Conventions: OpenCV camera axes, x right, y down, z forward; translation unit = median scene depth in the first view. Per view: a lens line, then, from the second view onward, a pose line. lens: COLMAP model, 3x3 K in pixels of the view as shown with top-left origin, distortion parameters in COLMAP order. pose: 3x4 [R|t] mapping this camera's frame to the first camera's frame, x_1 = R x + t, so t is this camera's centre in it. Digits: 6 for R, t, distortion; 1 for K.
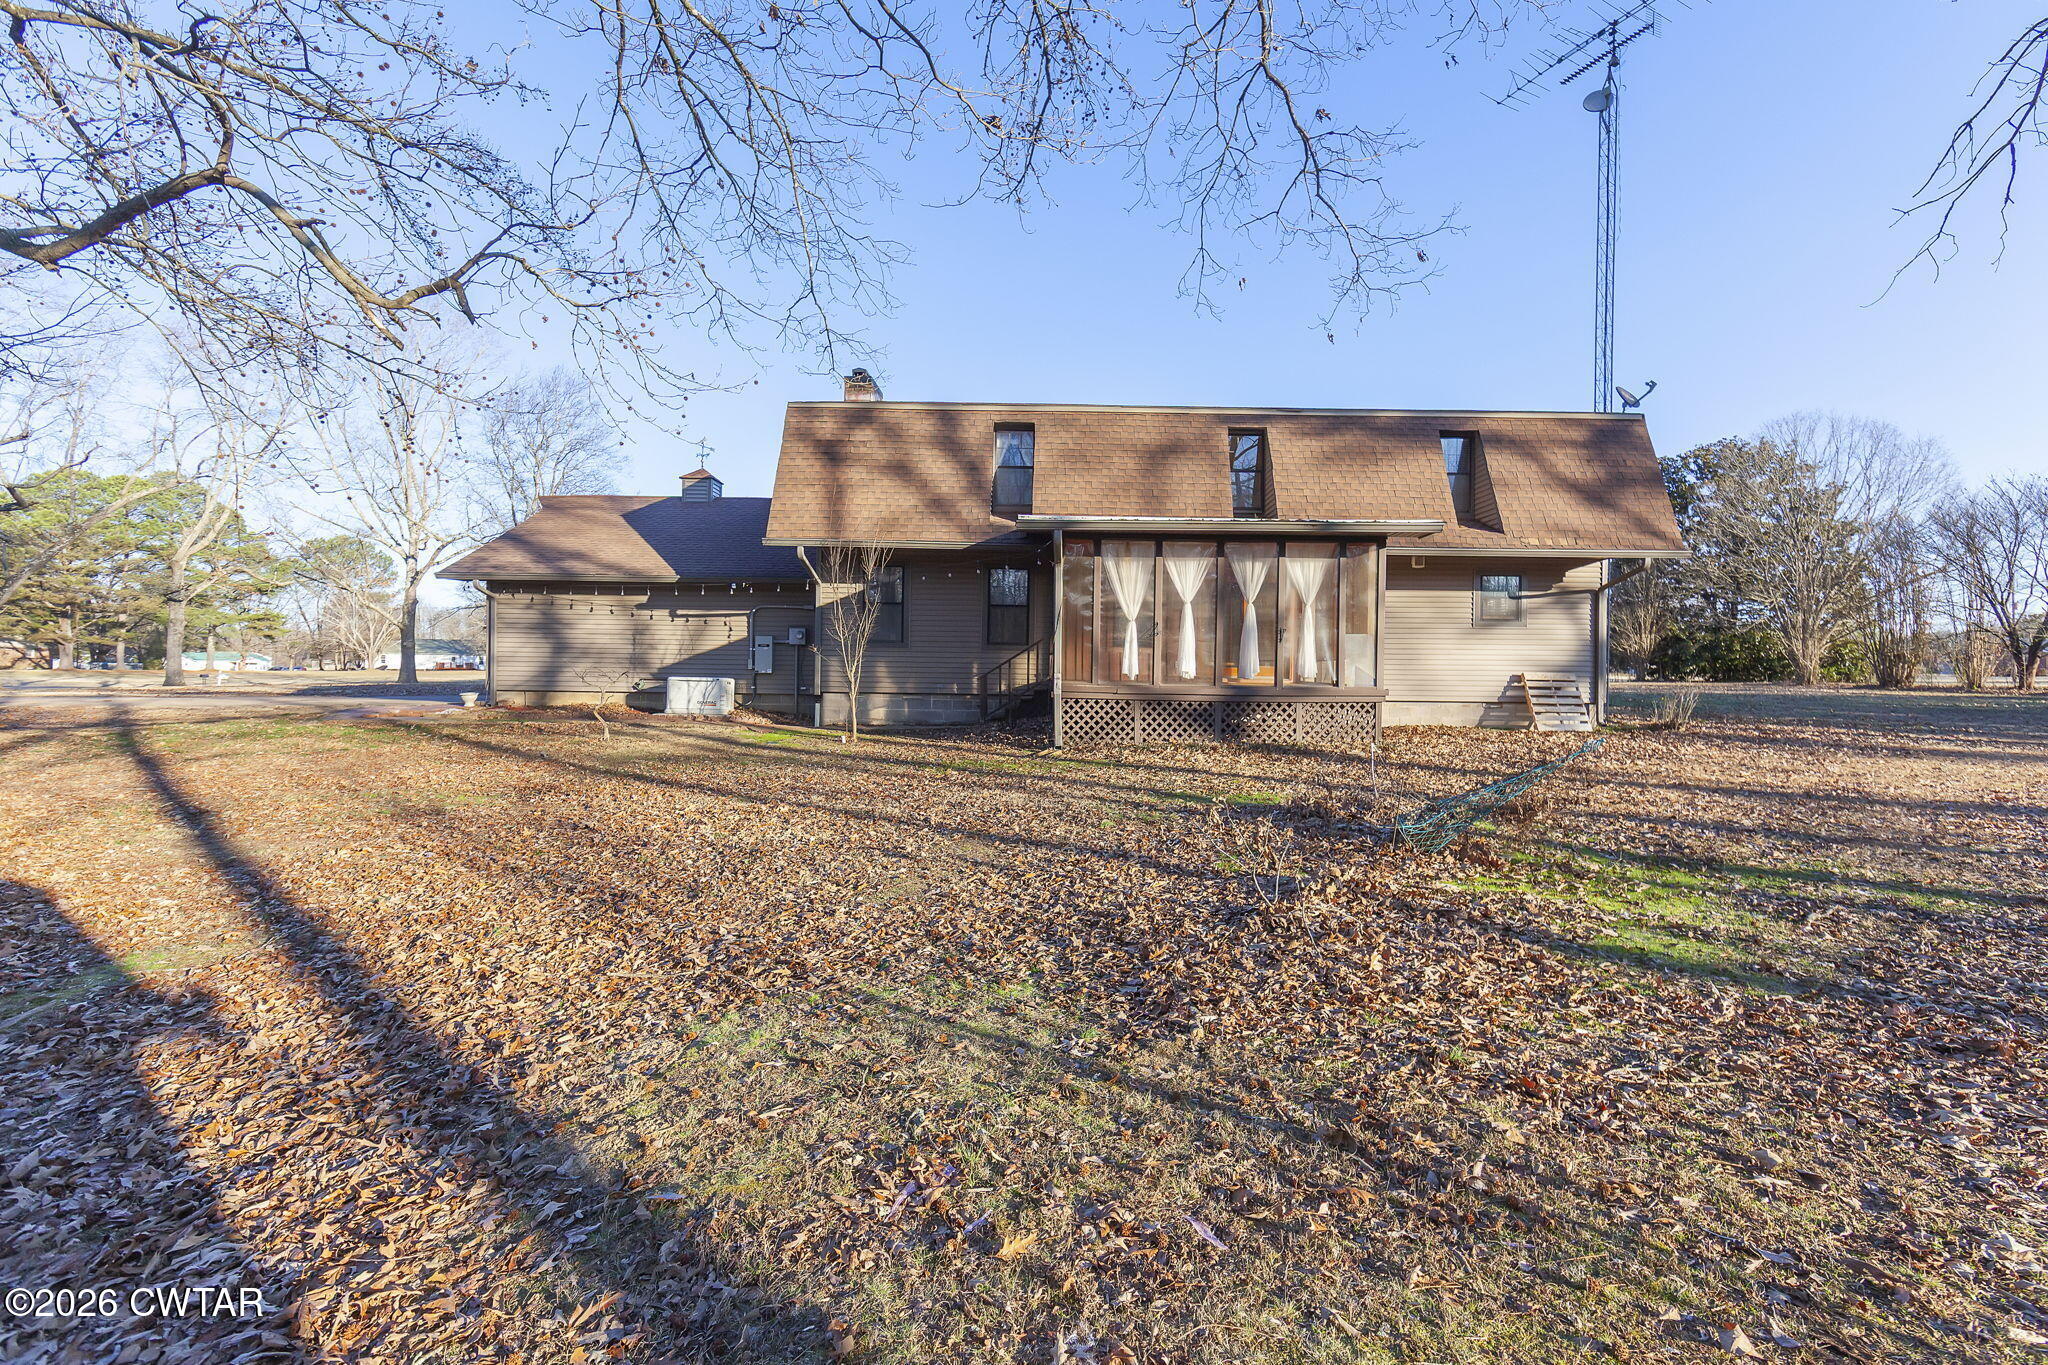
lens RADIAL K [[875.3, 0, 1020.3], [0, 875.3, 680.0], [0, 0, 1]] dist [0.000416, -0.000072]
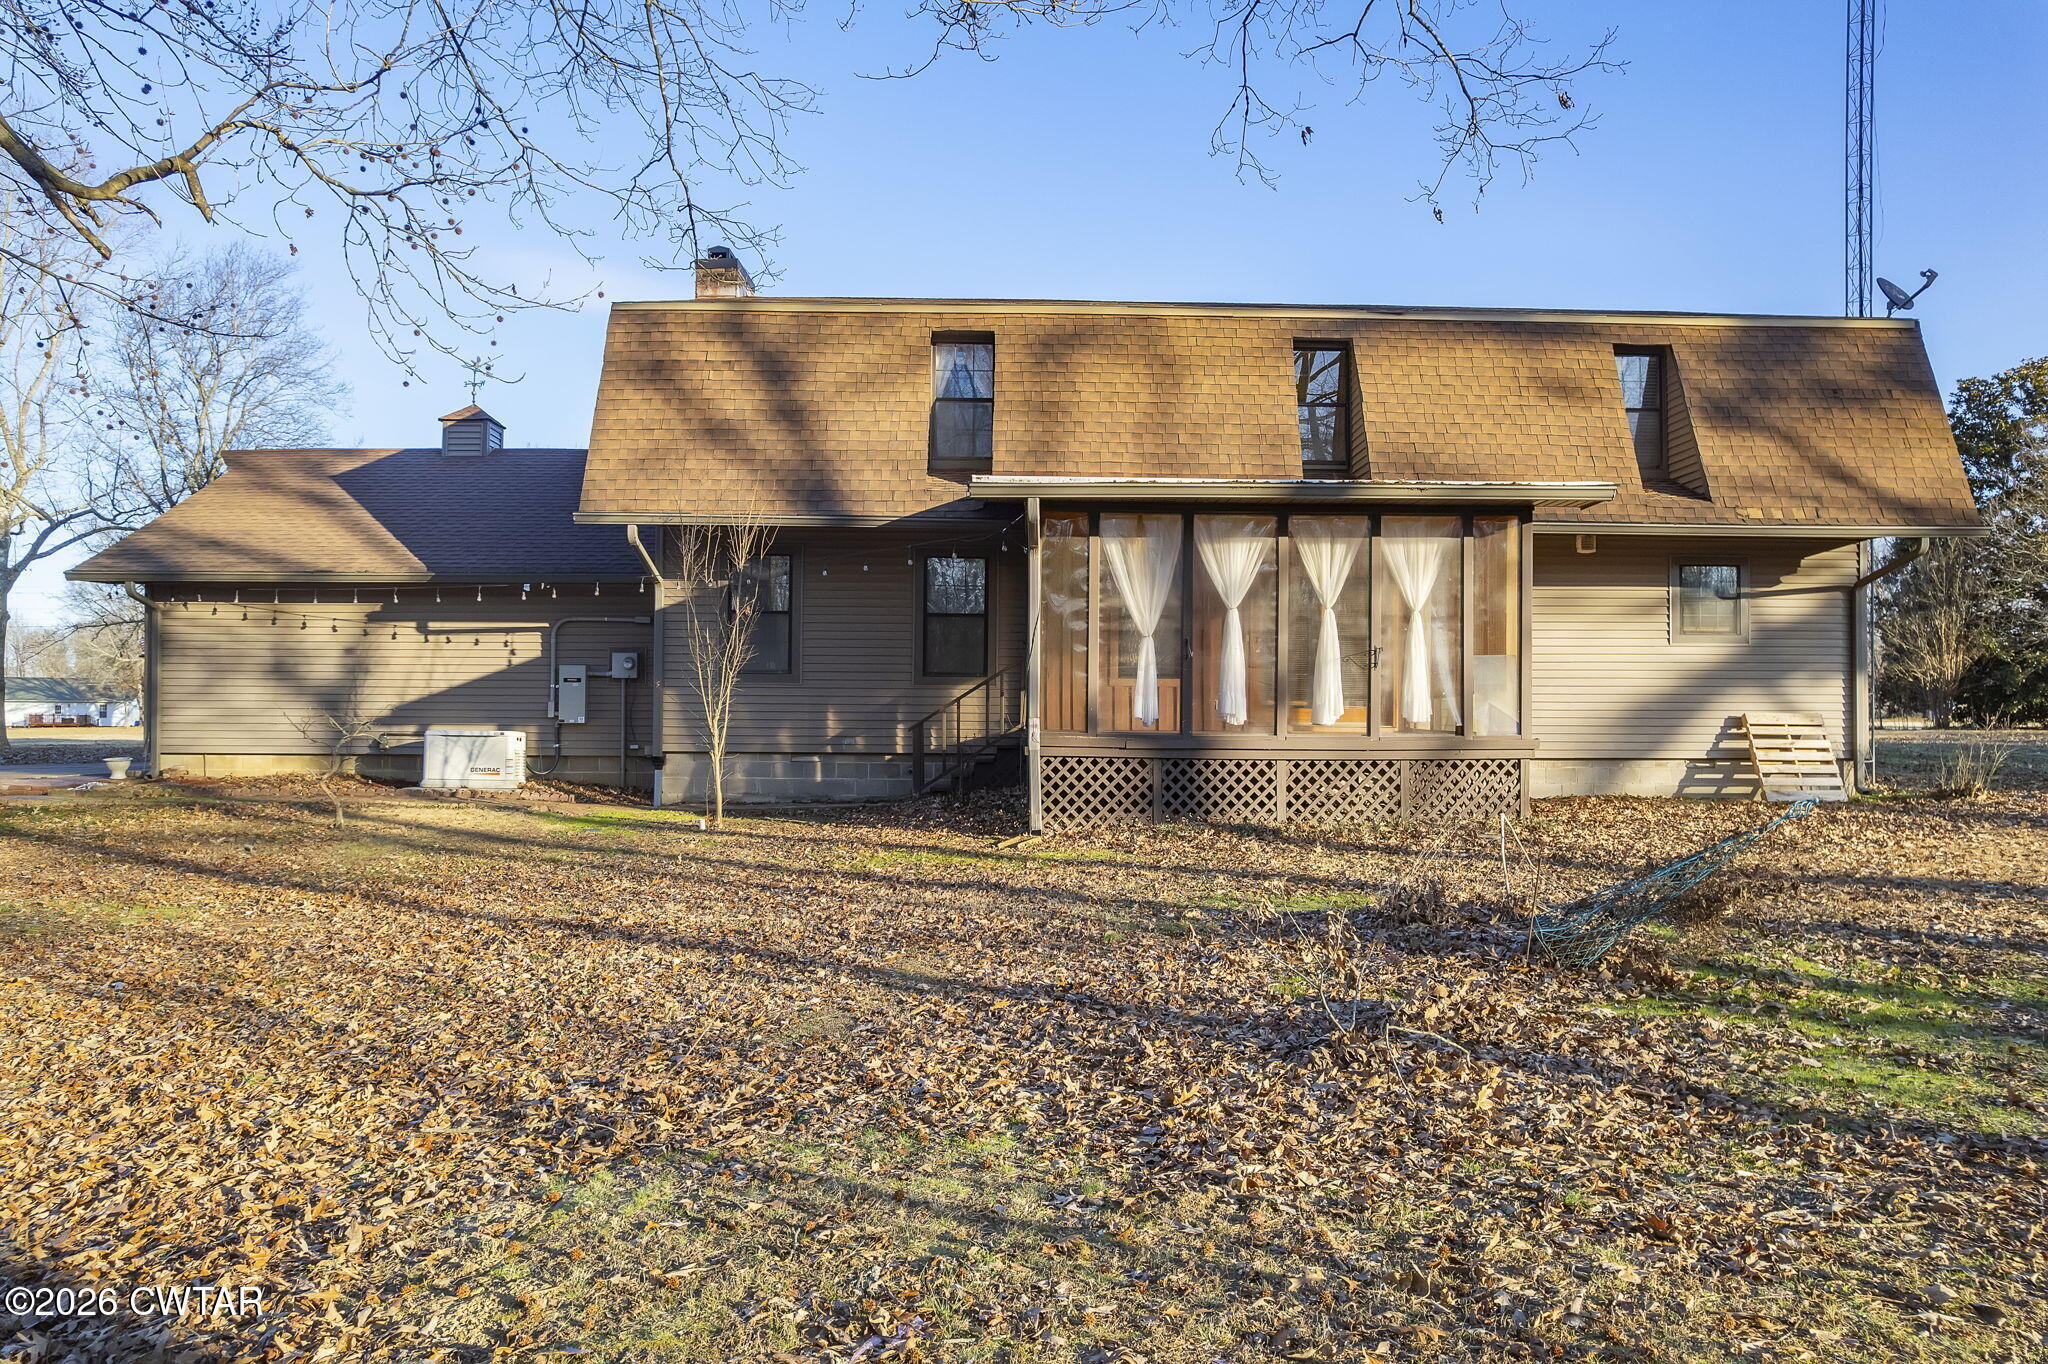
lens RADIAL K [[948.8, 0, 1024.0], [0, 948.8, 682.0], [0, 0, 1]] dist [-0.040447, 0.018775]
pose [[0.999975, -0.006816, 0.001972, 0.028455], [0.006828, 0.999956, -0.006508, -0.025301], [-0.001928, 0.006521, 0.999977, 0.250445]]
